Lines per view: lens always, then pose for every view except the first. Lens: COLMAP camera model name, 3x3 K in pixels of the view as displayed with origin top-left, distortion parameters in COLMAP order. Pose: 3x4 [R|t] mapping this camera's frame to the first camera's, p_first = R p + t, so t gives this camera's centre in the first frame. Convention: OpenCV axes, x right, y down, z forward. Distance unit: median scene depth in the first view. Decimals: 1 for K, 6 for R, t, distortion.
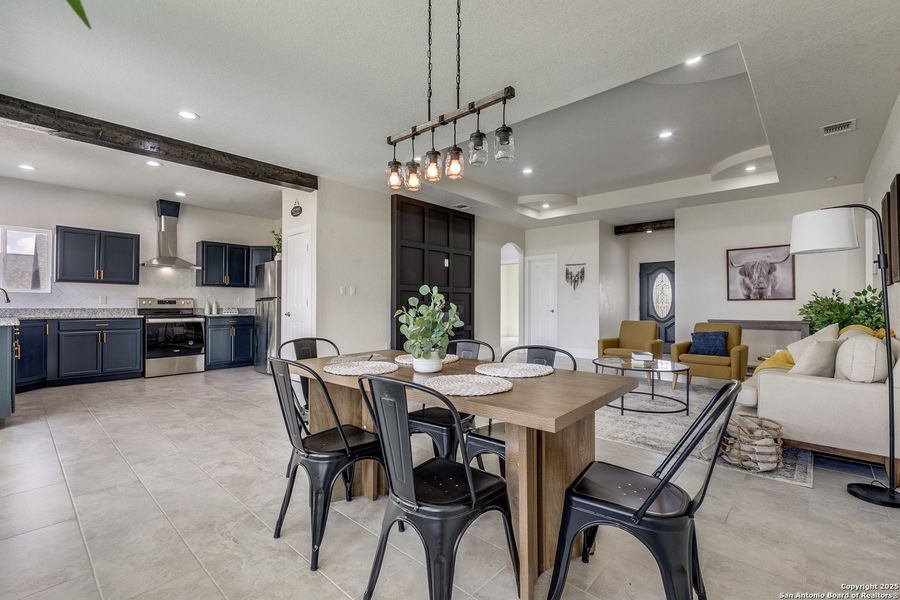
lens RADIAL K [[400.1, 0, 446.6], [0, 400.1, 302.3], [0, 0, 1]] dist [0.002787, -0.000794]
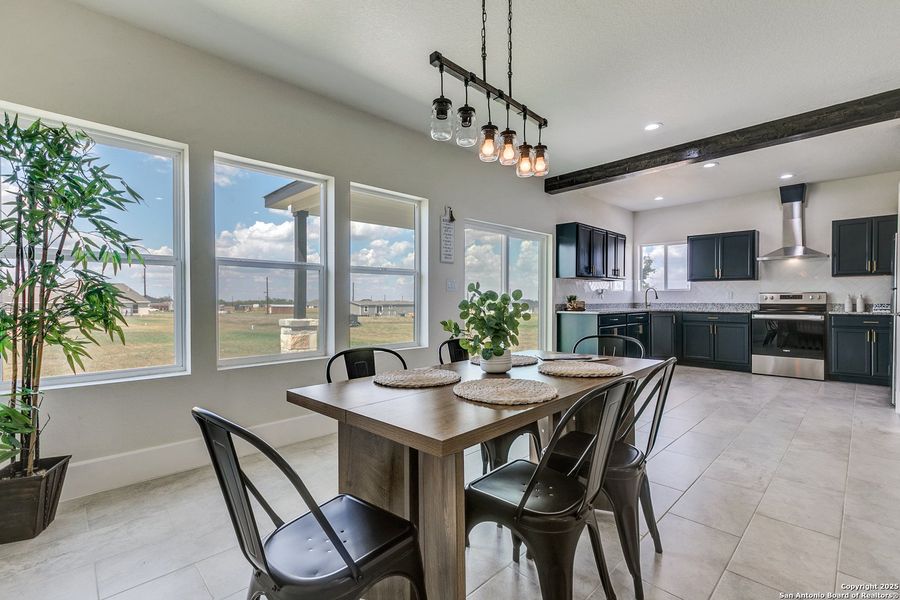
lens RADIAL K [[400.1, 0, 446.6], [0, 400.1, 302.3], [0, 0, 1]] dist [0.002787, -0.000794]
pose [[-0.062072, 0.001806, -0.998070, 0.271430], [0.010962, 0.999939, 0.001127, 0.002295], [0.998011, -0.010871, -0.062088, 0.283883]]
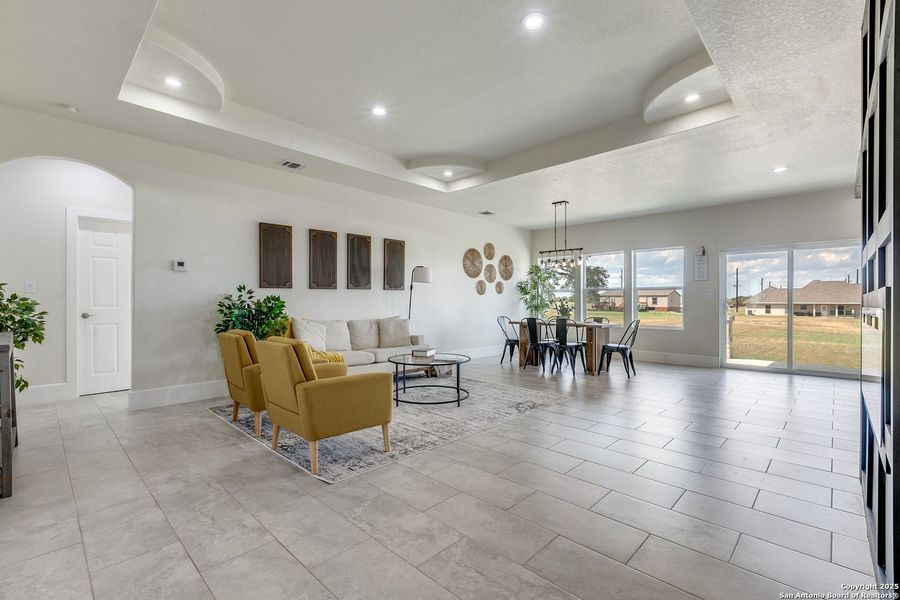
lens RADIAL K [[400.1, 0, 446.6], [0, 400.1, 302.3], [0, 0, 1]] dist [0.002787, -0.000794]
pose [[-0.999407, -0.003159, 0.034284, 0.266840], [-0.003418, 0.999966, -0.007473, 0.008599], [-0.034259, -0.007585, -0.999384, 1.370755]]
